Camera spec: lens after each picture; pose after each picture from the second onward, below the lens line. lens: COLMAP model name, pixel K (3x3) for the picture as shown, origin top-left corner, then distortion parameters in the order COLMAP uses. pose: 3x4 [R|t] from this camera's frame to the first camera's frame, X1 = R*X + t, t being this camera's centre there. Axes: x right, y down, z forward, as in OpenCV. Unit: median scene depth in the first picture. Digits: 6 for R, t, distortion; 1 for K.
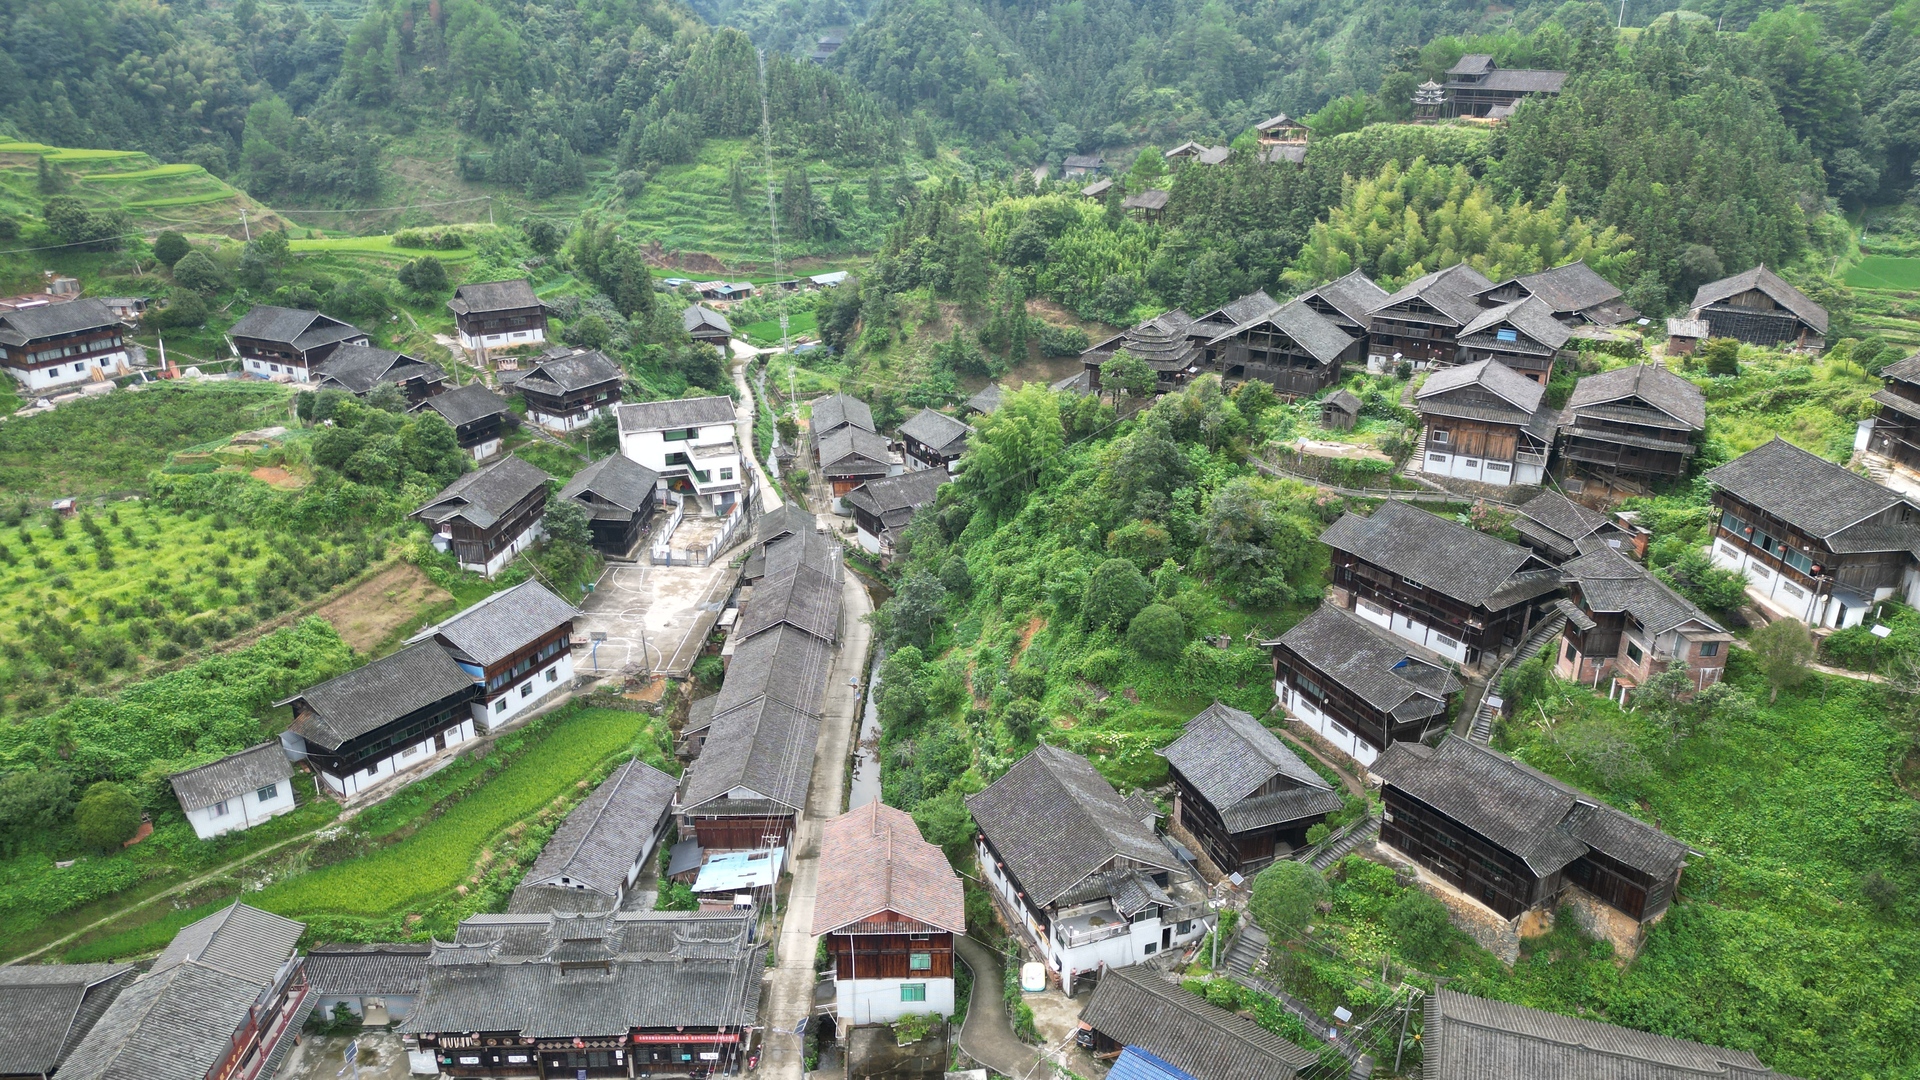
lens RADIAL K [[1343.4, 0, 963.3], [0, 1343.4, 540.8], [0, 0, 1]] dist [0.079205, -0.077723]
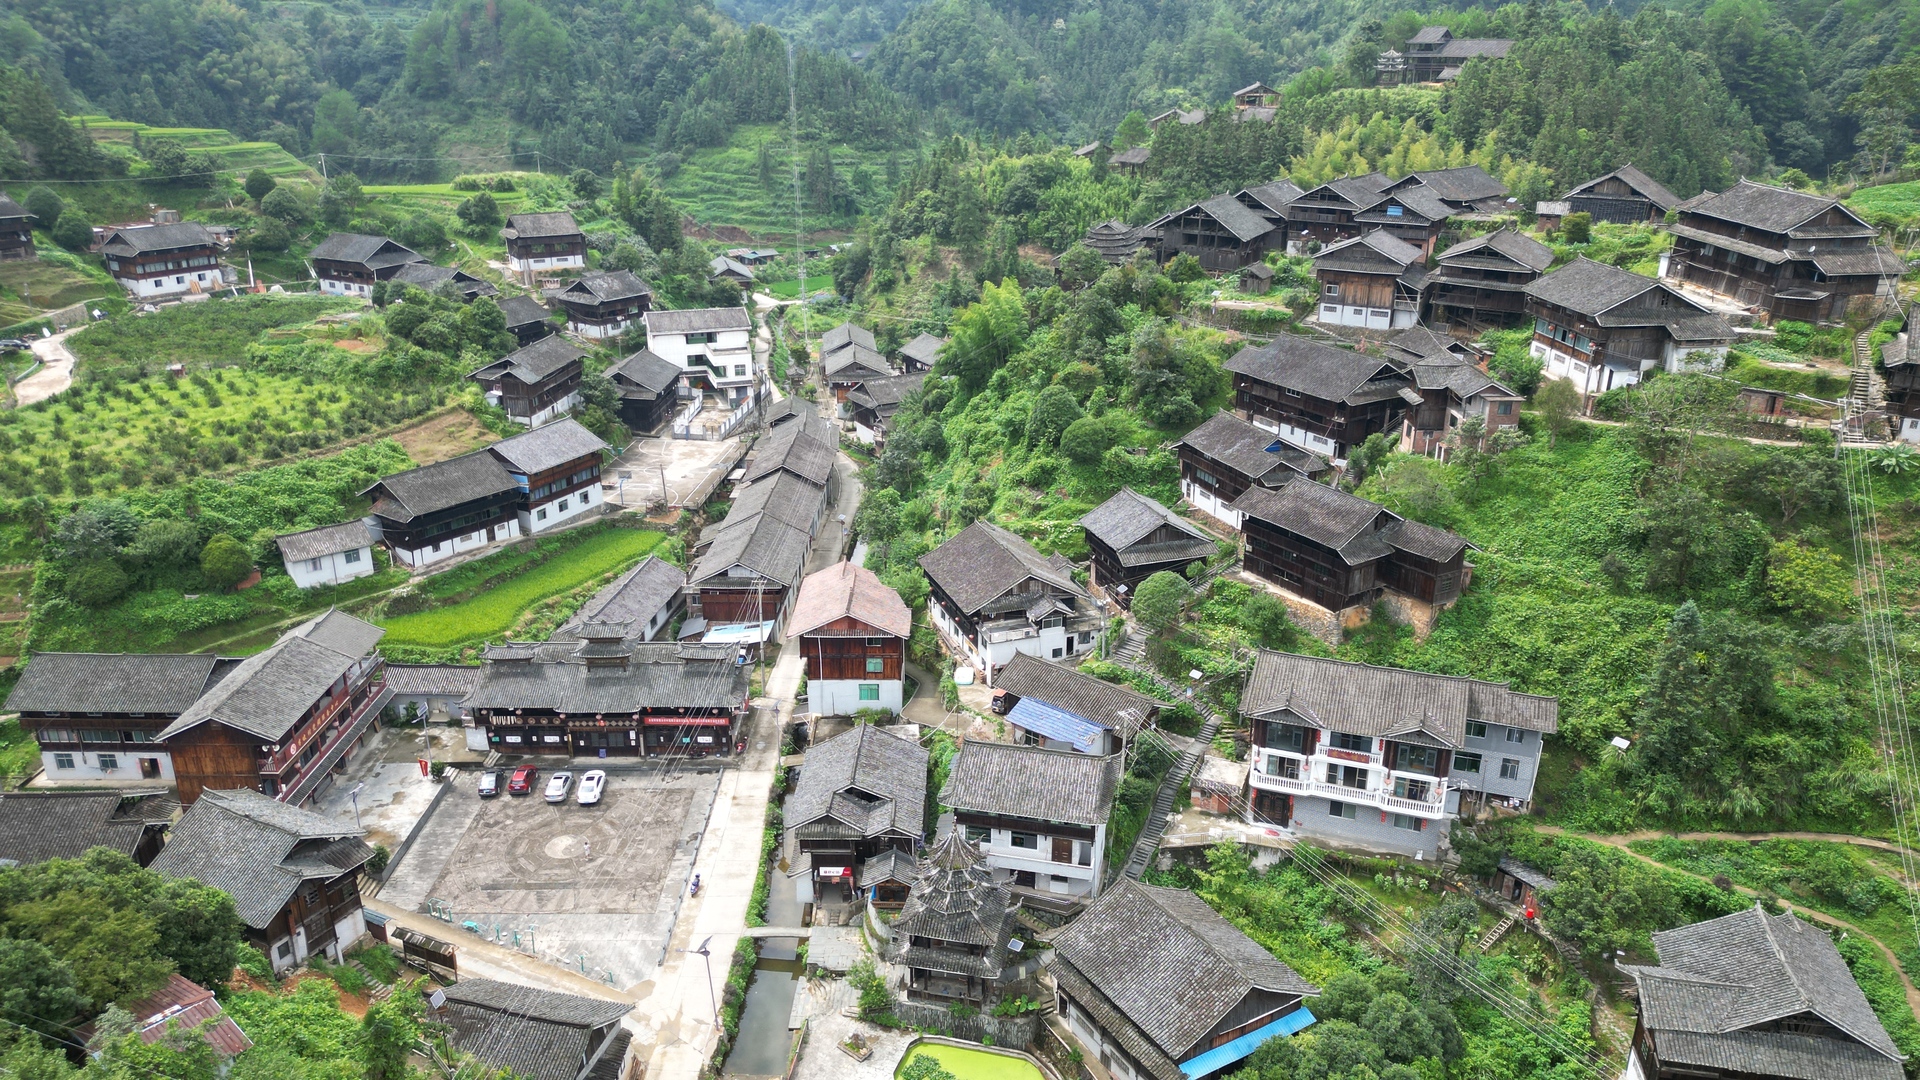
lens RADIAL K [[1343.4, 0, 962.3], [0, 1343.4, 541.1], [0, 0, 1]] dist [0.079205, -0.077723]
pose [[0.999569, 0.010822, -0.027288, 0.059217], [-0.011504, 0.999622, -0.024973, 0.163171], [0.027007, 0.025276, 0.999316, -0.172062]]
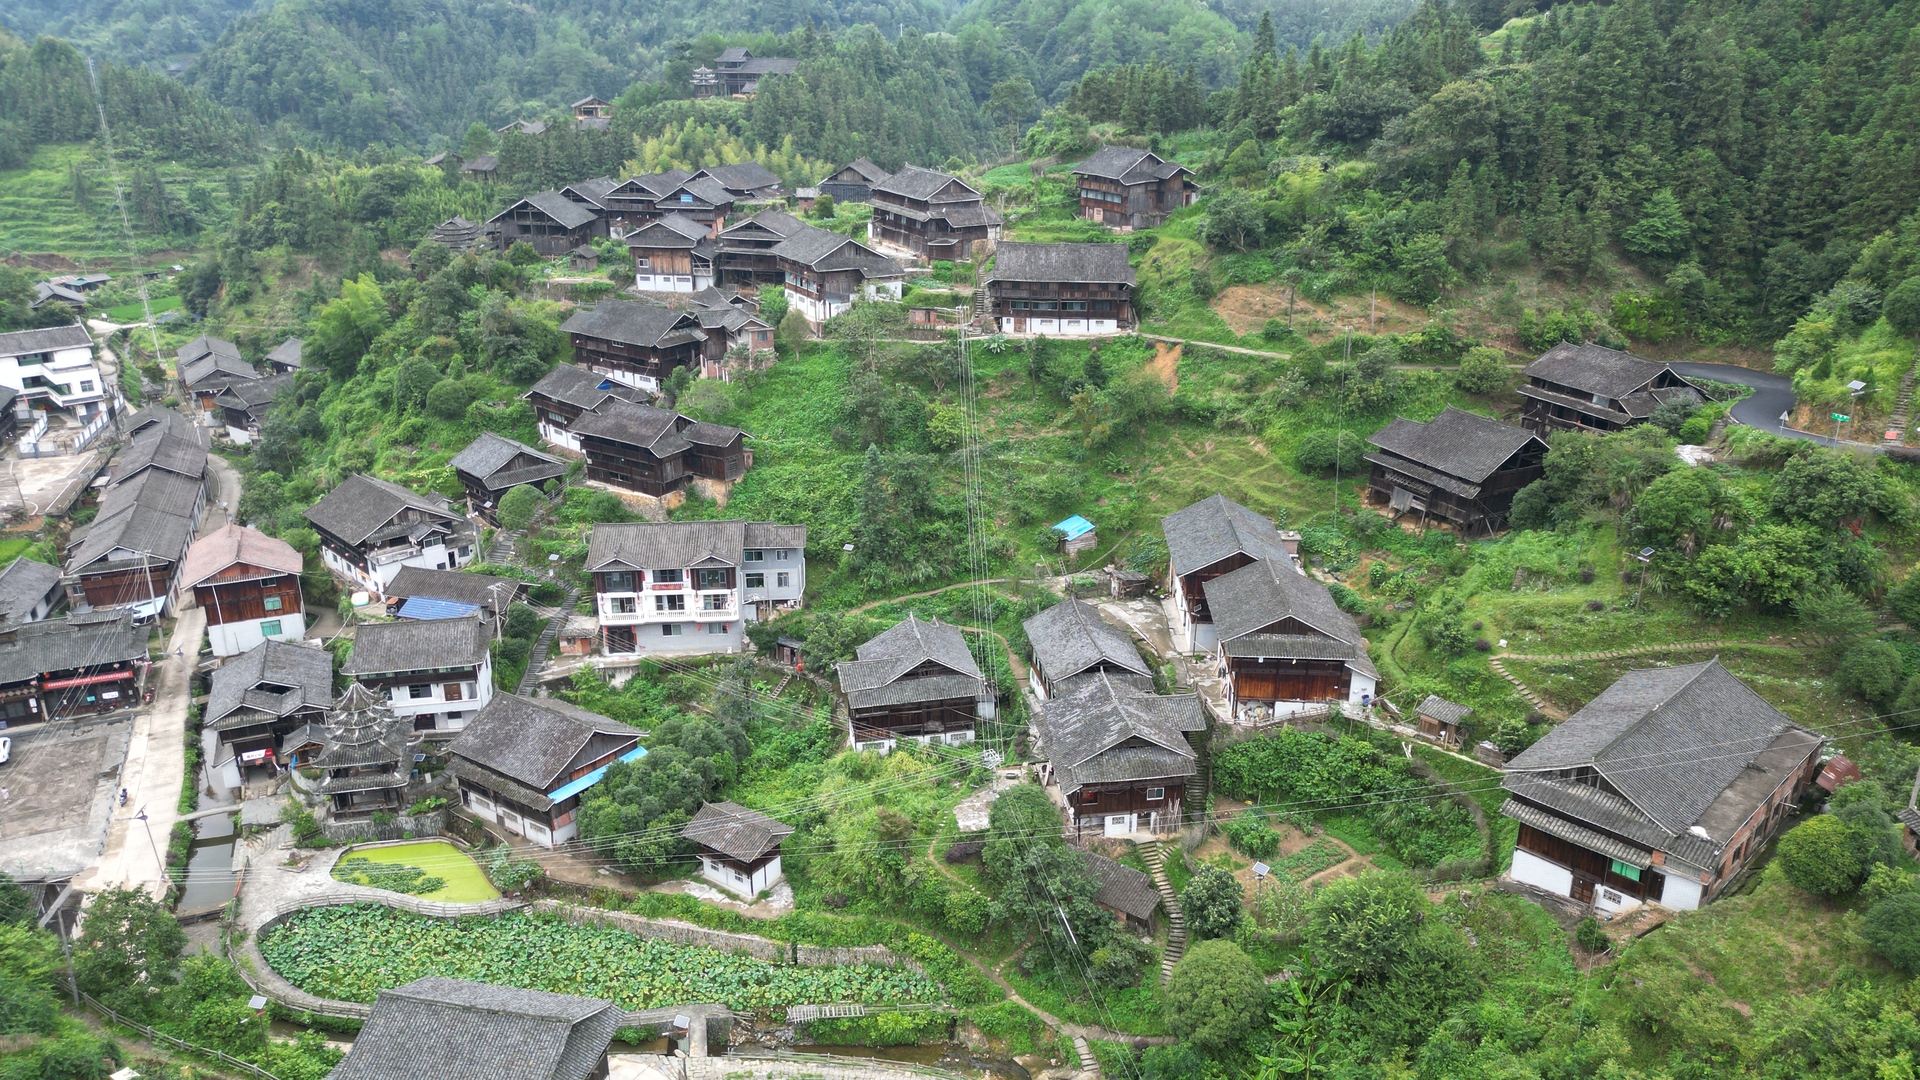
lens RADIAL K [[1343.4, 0, 962.4], [0, 1343.4, 536.9], [0, 0, 1]] dist [0.079205, -0.077723]
pose [[0.922837, -0.133297, 0.361392, 0.093596], [0.145926, 0.989265, -0.007747, 0.259004], [-0.356480, 0.059885, 0.932382, -0.440040]]
